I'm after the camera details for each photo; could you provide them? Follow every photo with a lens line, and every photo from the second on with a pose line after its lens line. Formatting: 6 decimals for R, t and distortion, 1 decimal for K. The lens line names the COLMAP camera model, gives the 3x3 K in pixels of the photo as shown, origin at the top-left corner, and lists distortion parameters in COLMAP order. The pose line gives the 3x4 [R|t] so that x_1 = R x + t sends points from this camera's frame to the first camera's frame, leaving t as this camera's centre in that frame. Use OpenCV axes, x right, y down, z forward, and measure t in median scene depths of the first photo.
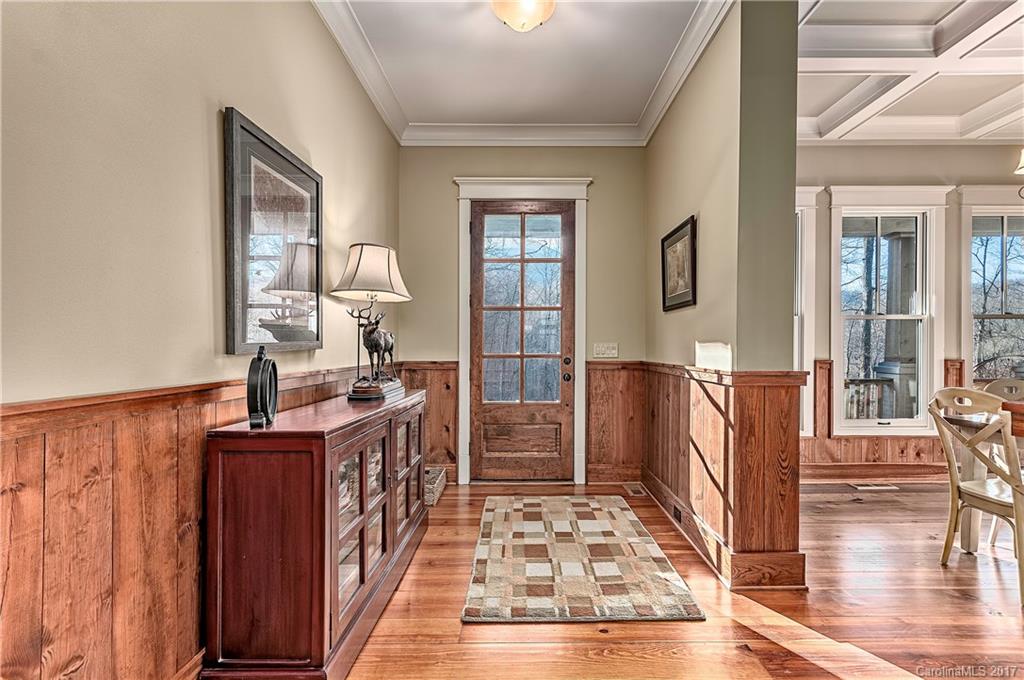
lens RADIAL K [[459.3, 0, 523.2], [0, 459.3, 356.6], [0, 0, 1]] dist [0.000227, -0.000100]
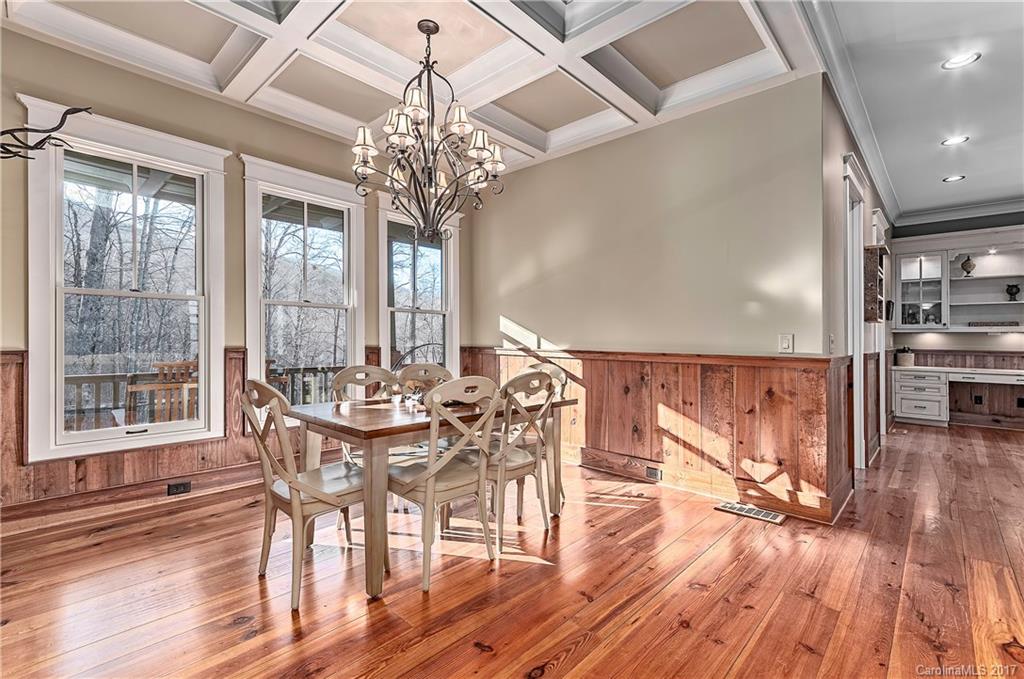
lens RADIAL K [[459.3, 0, 515.4], [0, 459.3, 340.5], [0, 0, 1]] dist [0.000227, -0.000100]
pose [[0.681538, 0.004928, 0.731766, 0.419416], [-0.000636, 0.999981, -0.006142, -0.003453], [-0.731782, 0.003720, 0.681528, 0.004145]]
